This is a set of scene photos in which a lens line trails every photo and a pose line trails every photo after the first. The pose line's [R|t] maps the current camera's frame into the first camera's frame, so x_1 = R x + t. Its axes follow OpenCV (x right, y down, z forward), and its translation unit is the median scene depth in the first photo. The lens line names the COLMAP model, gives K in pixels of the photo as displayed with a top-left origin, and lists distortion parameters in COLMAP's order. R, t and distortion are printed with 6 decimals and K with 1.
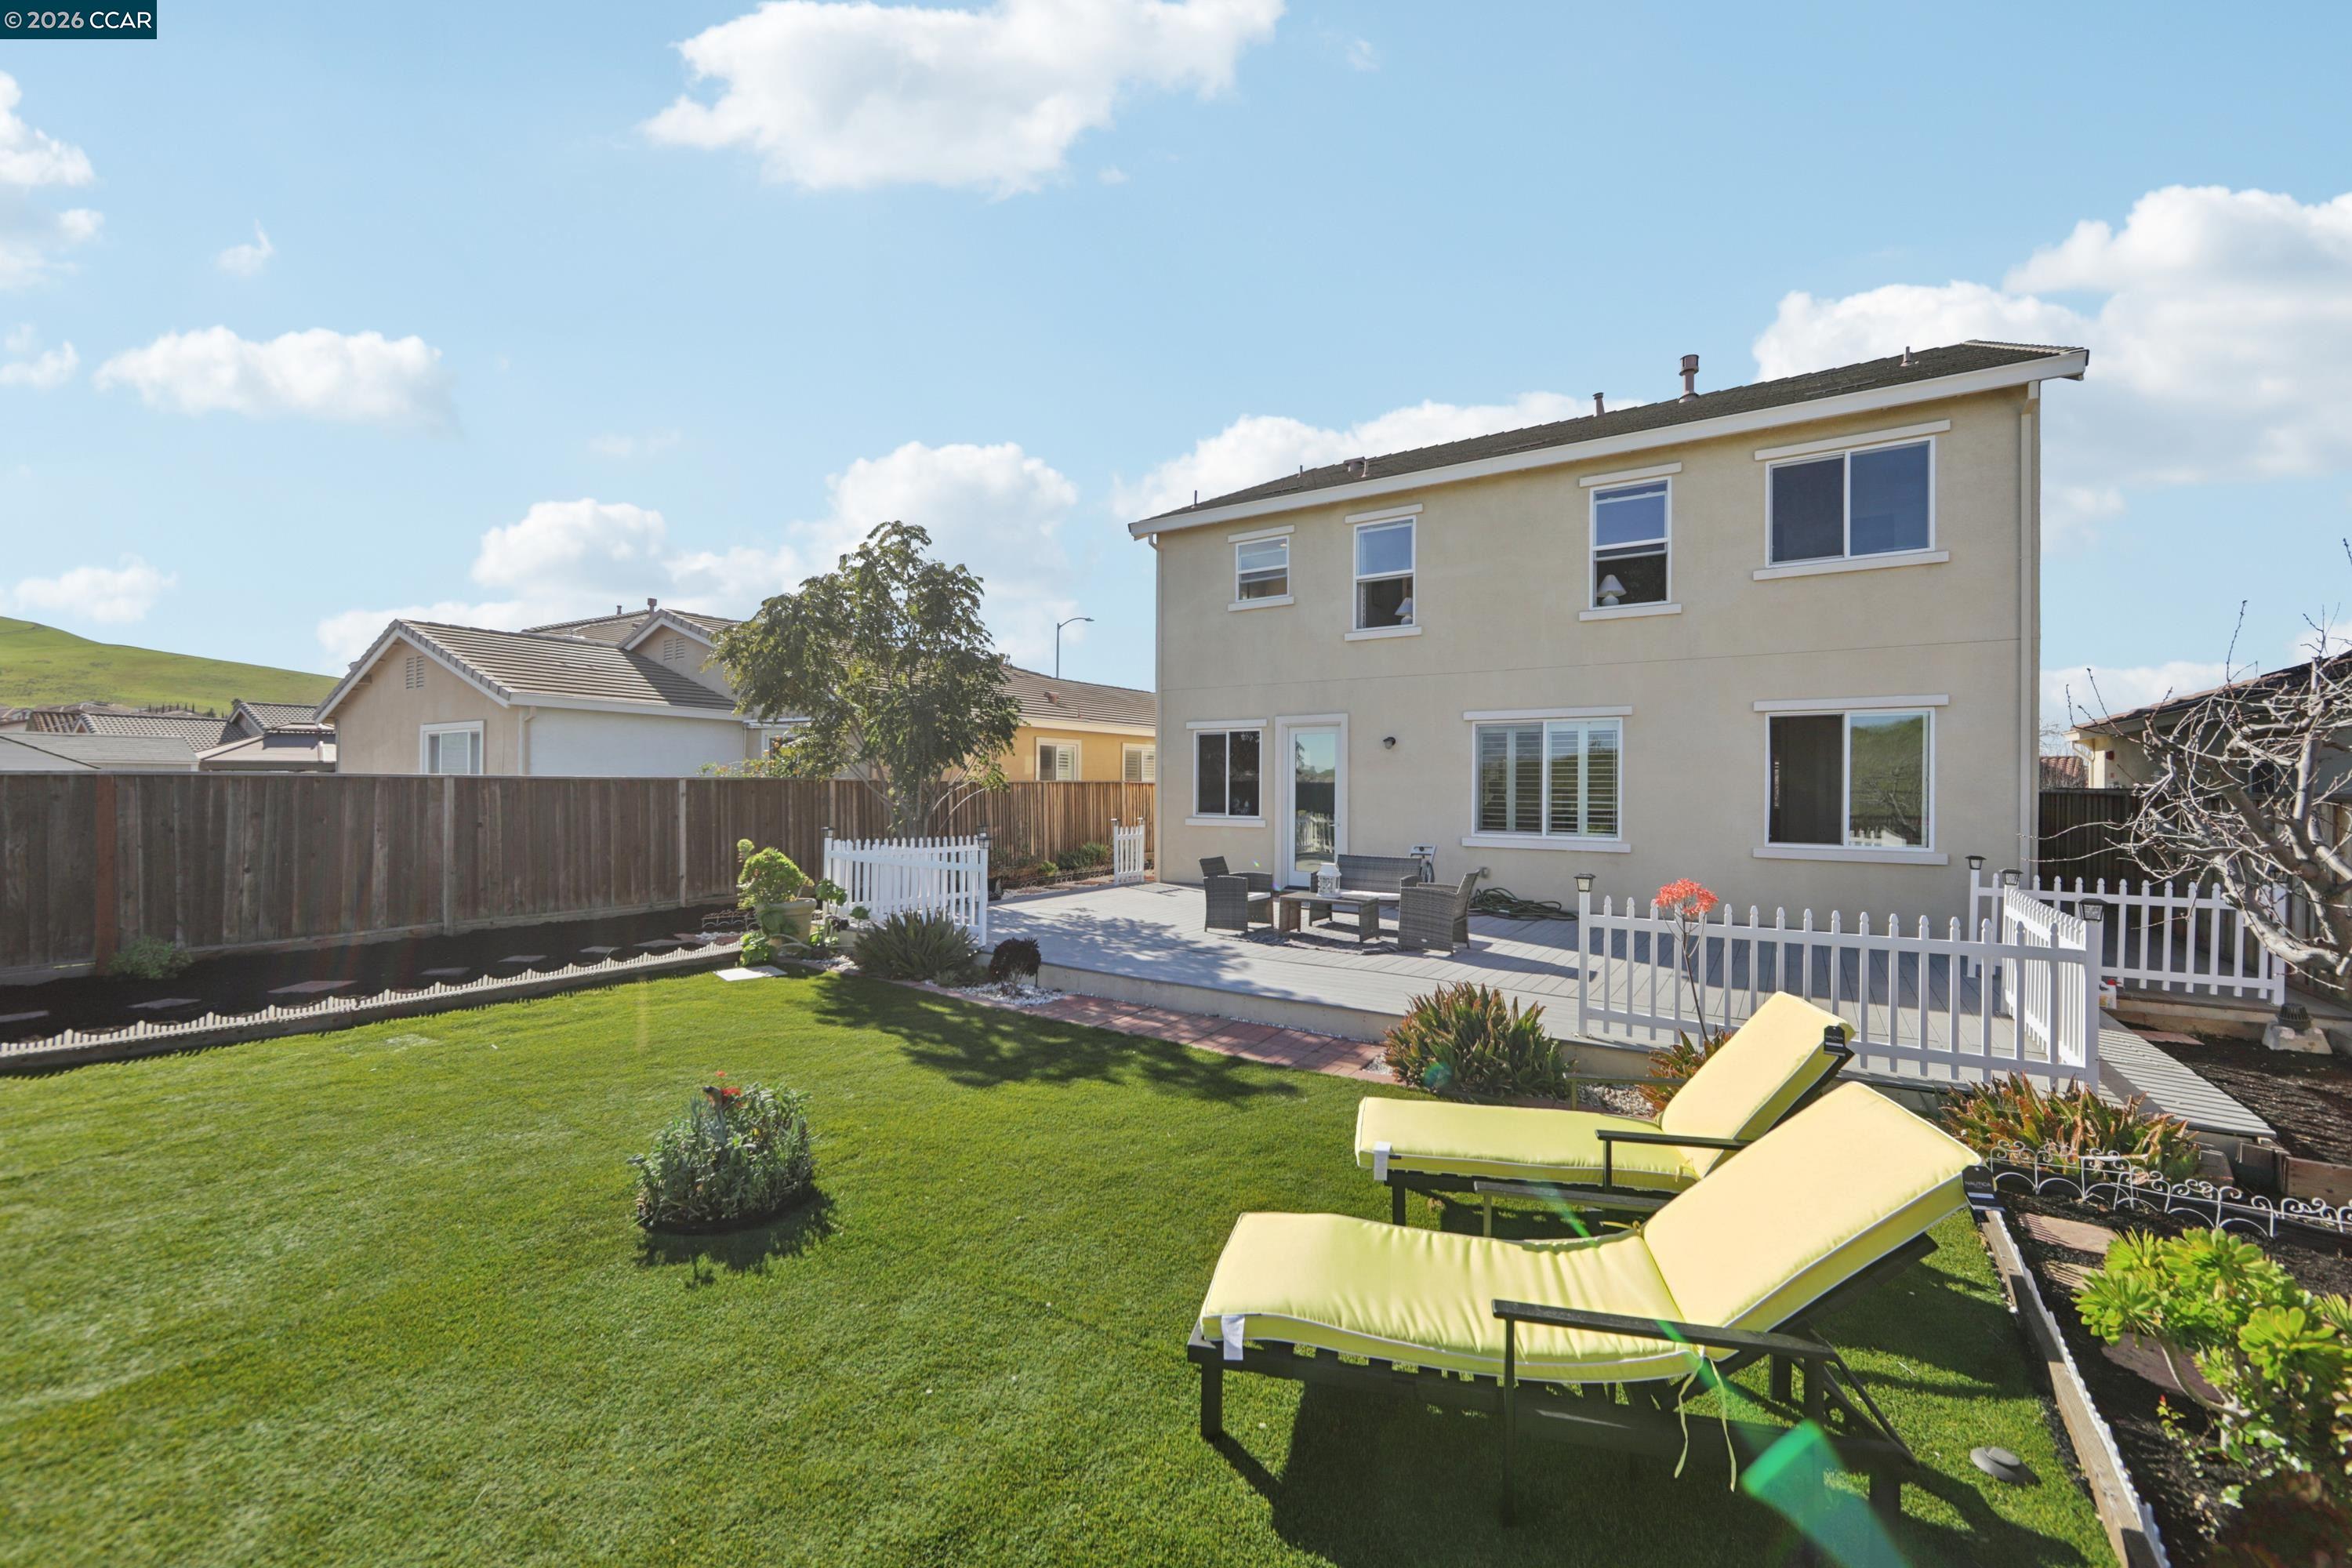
lens RADIAL K [[922.5, 0, 1193.0], [0, 922.5, 765.7], [0, 0, 1]] dist [-0.007256, 0.000198]
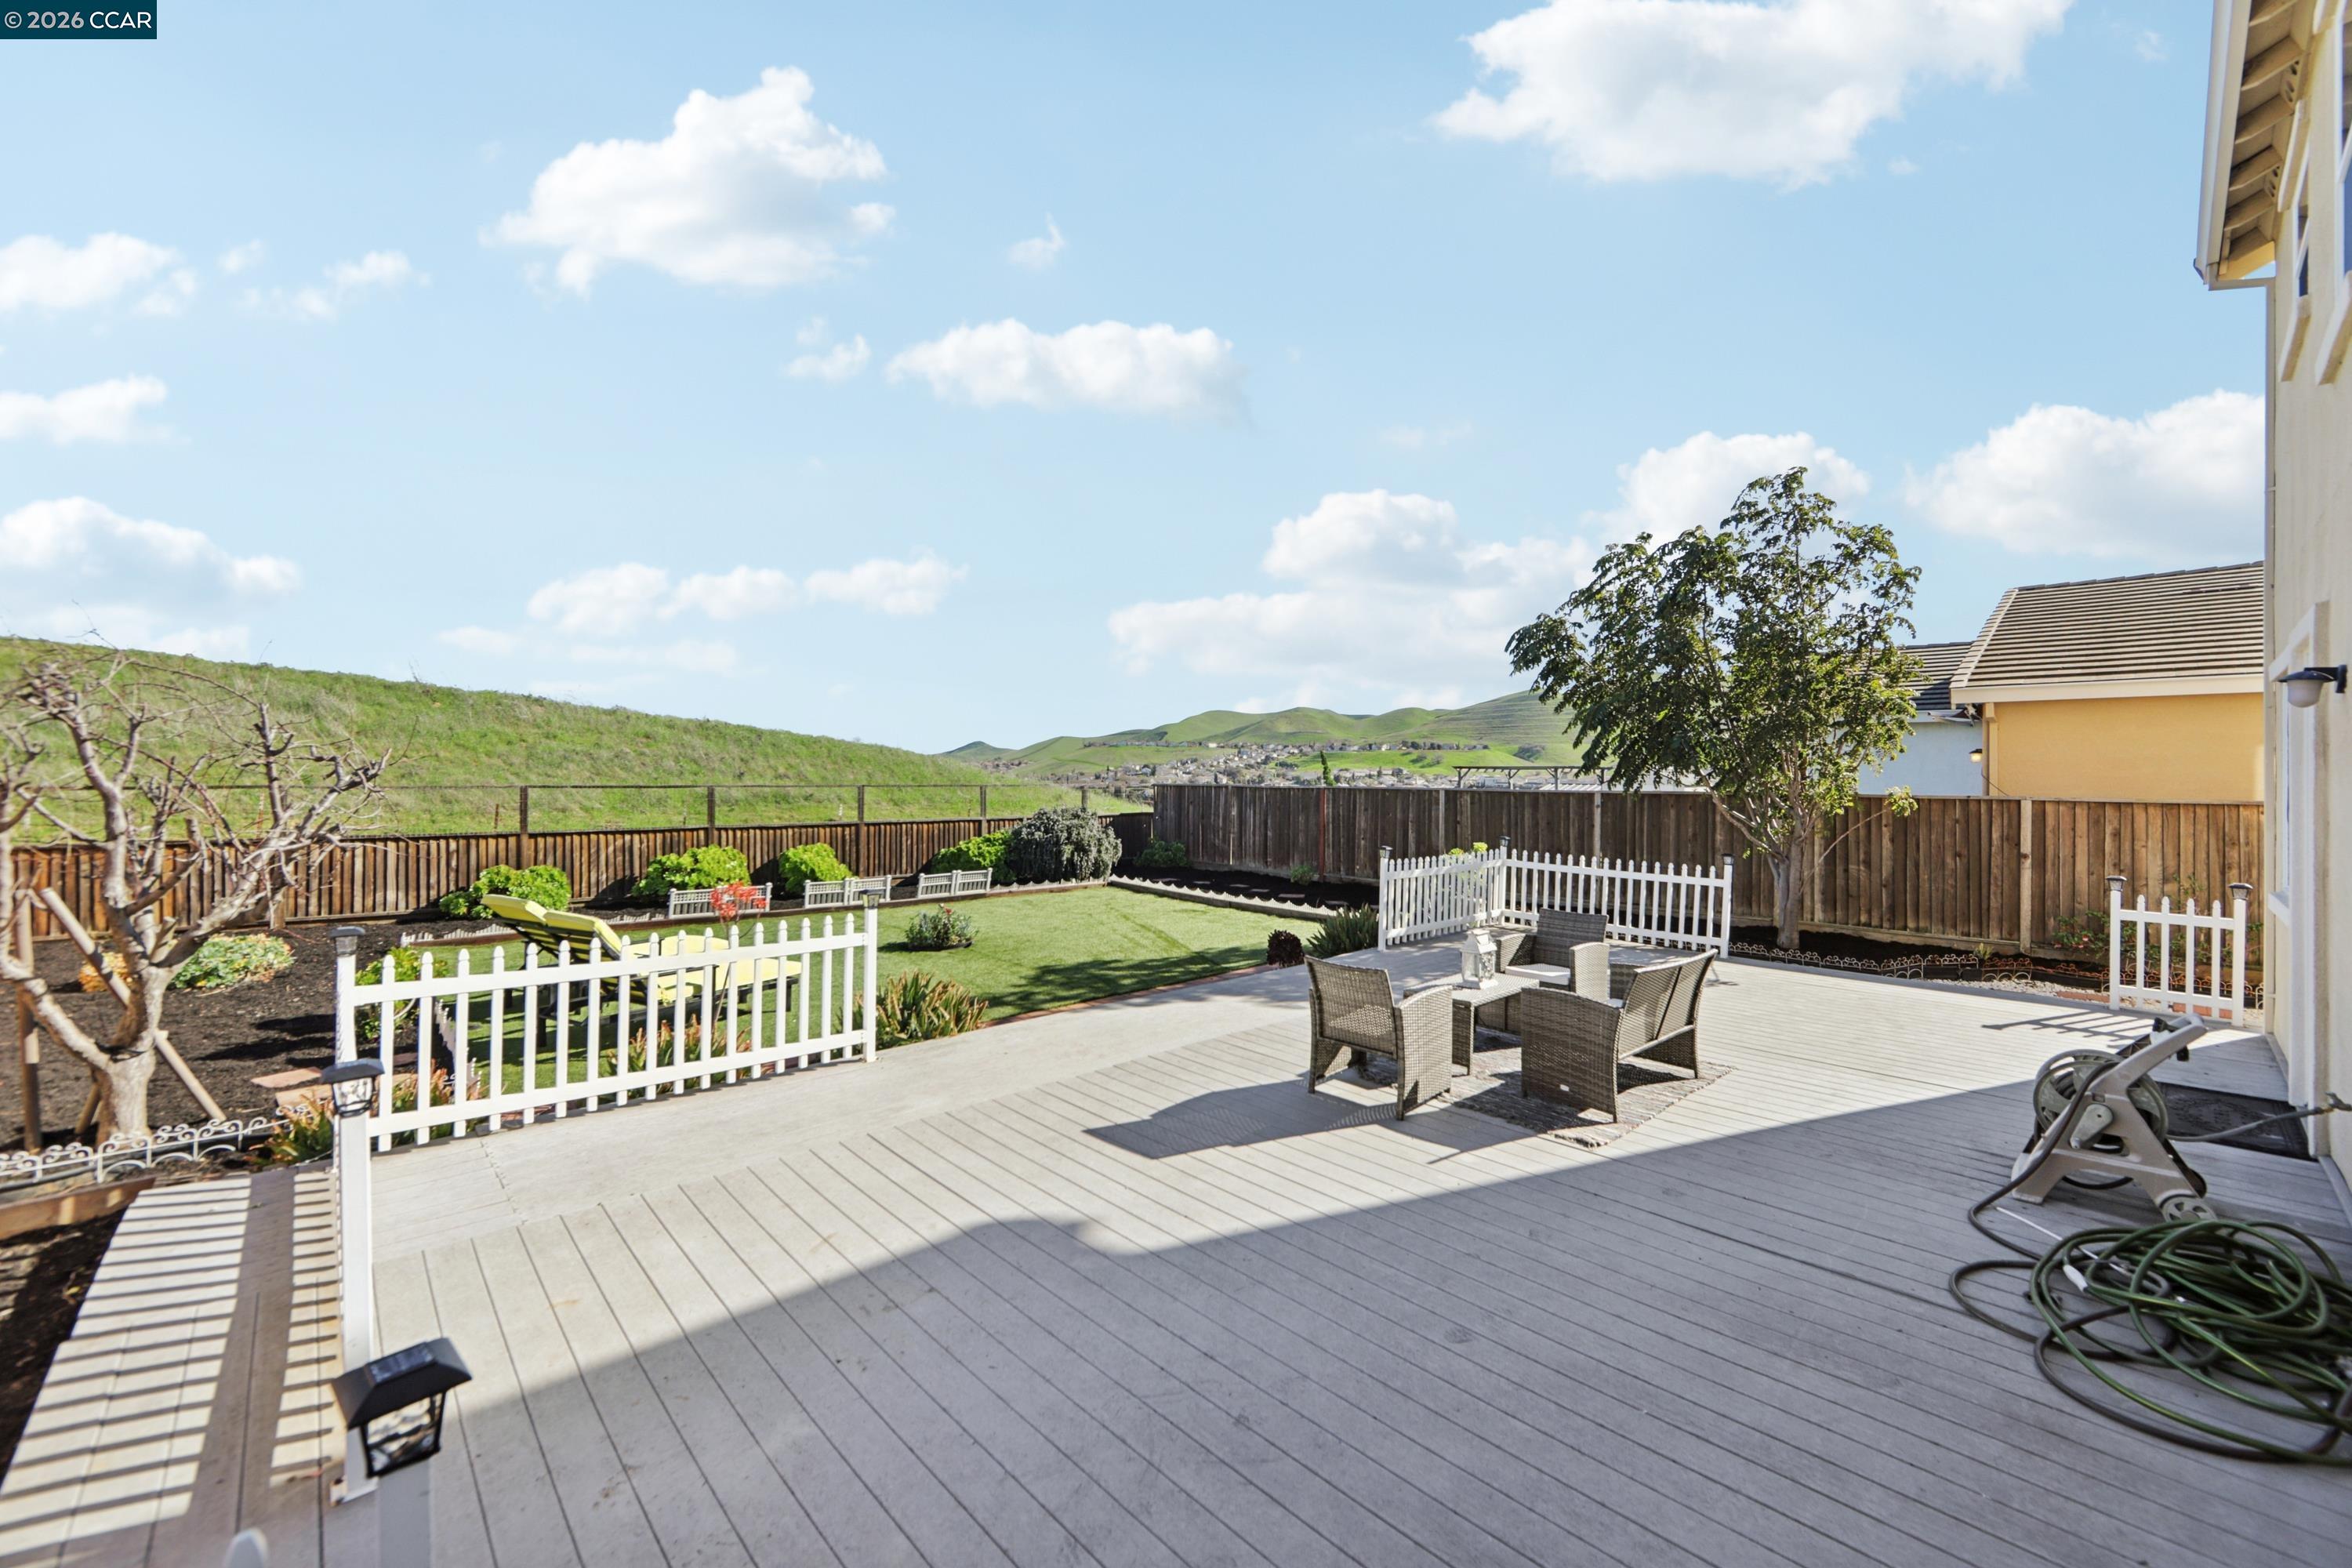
lens RADIAL K [[922.5, 0, 1193.0], [0, 922.5, 765.7], [0, 0, 1]] dist [-0.007256, 0.000198]
pose [[0.999915, -0.002855, -0.012753, -0.851705], [0.002768, 0.999973, -0.006841, 0.016453], [0.012772, 0.006805, 0.999895, -0.003986]]
